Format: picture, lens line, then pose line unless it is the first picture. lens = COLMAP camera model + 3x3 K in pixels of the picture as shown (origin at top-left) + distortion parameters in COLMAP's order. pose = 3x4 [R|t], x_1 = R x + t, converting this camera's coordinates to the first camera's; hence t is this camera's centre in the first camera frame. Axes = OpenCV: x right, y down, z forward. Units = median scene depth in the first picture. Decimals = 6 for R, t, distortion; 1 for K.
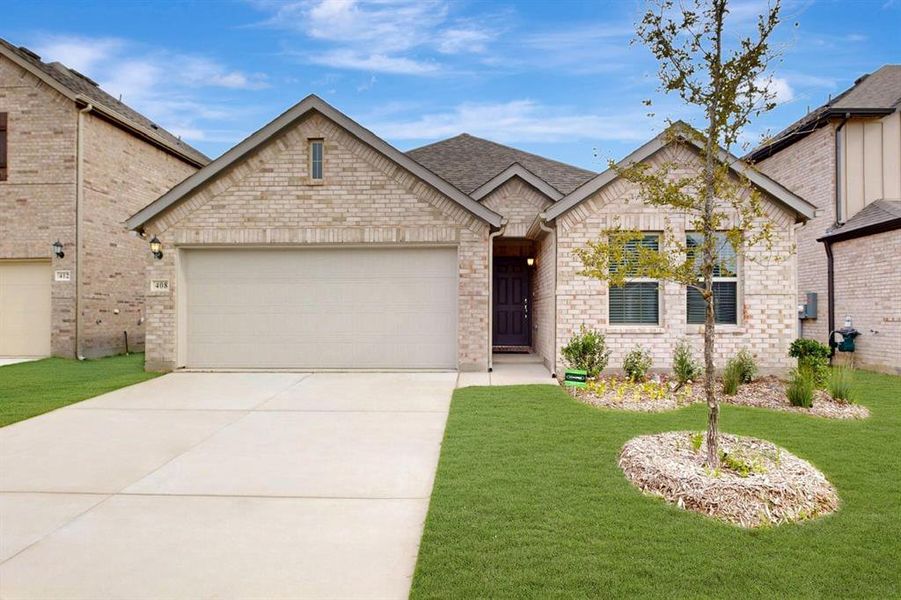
lens RADIAL K [[456.4, 0, 451.5], [0, 456.4, 316.7], [0, 0, 1]] dist [-0.000319, 0.000312]
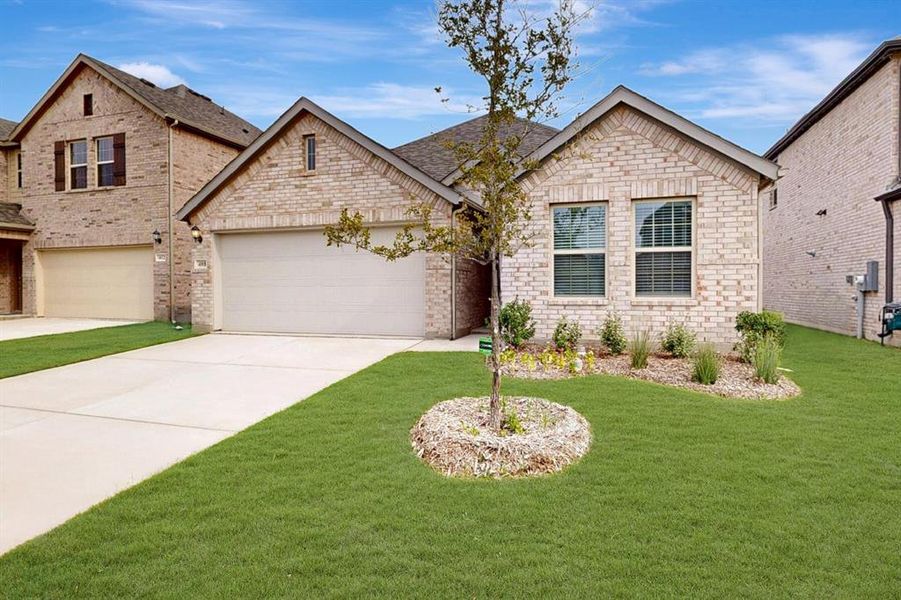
lens RADIAL K [[447.5, 0, 450.5], [0, 447.5, 300.0], [0, 0, 1]] dist [-0.000170, 0.000201]
pose [[0.968026, 0.005023, -0.250799, 0.335544], [0.000413, 0.999766, 0.021619, 0.003660], [0.250849, -0.021031, 0.967798, -0.016210]]
